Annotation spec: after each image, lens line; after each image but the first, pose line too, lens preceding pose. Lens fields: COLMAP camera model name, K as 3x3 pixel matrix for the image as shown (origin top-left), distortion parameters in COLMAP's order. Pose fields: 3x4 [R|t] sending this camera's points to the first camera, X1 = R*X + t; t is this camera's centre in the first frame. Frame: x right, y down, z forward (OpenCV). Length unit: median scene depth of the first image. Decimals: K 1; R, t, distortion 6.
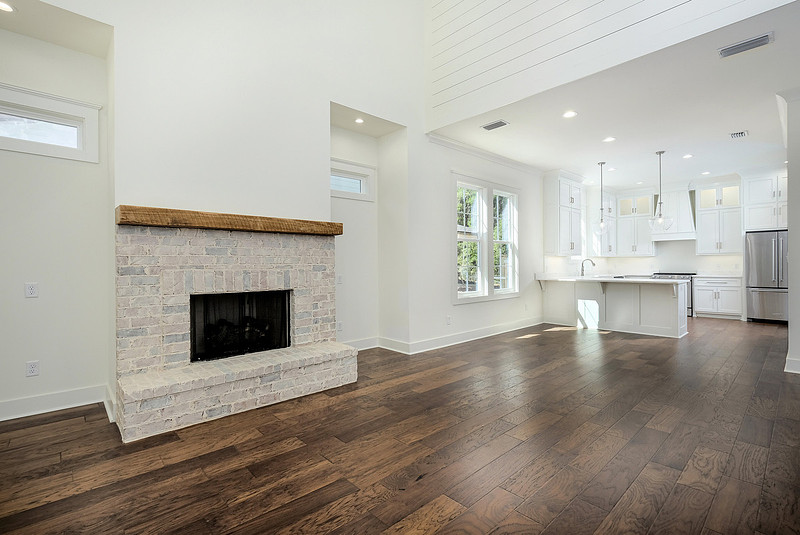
lens RADIAL K [[374.5, 0, 412.3], [0, 374.5, 267.0], [0, 0, 1]] dist [-0.000726, -0.000166]
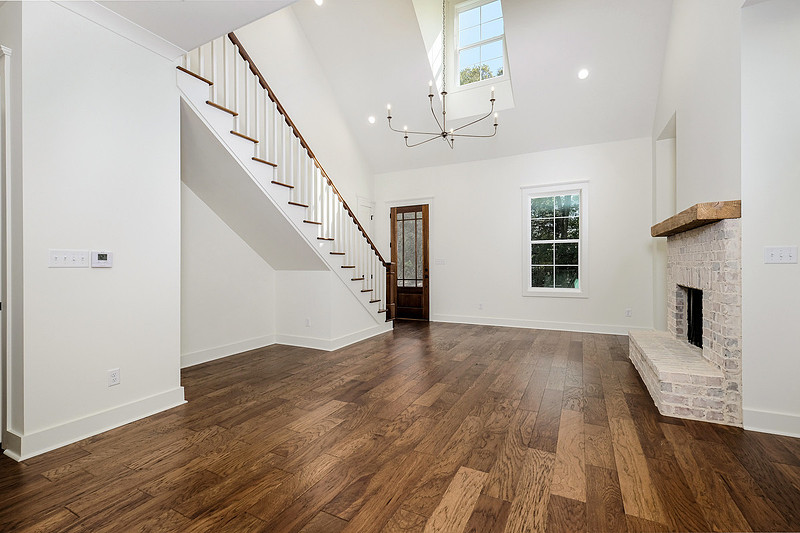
lens RADIAL K [[350.1, 0, 399.9], [0, 350.1, 263.6], [0, 0, 1]] dist [-0.001855, -0.000044]
pose [[-0.946108, 0.010553, -0.323680, 0.661359], [0.009395, 0.999943, 0.005141, -0.014545], [0.323716, 0.001823, -0.946153, 1.691866]]
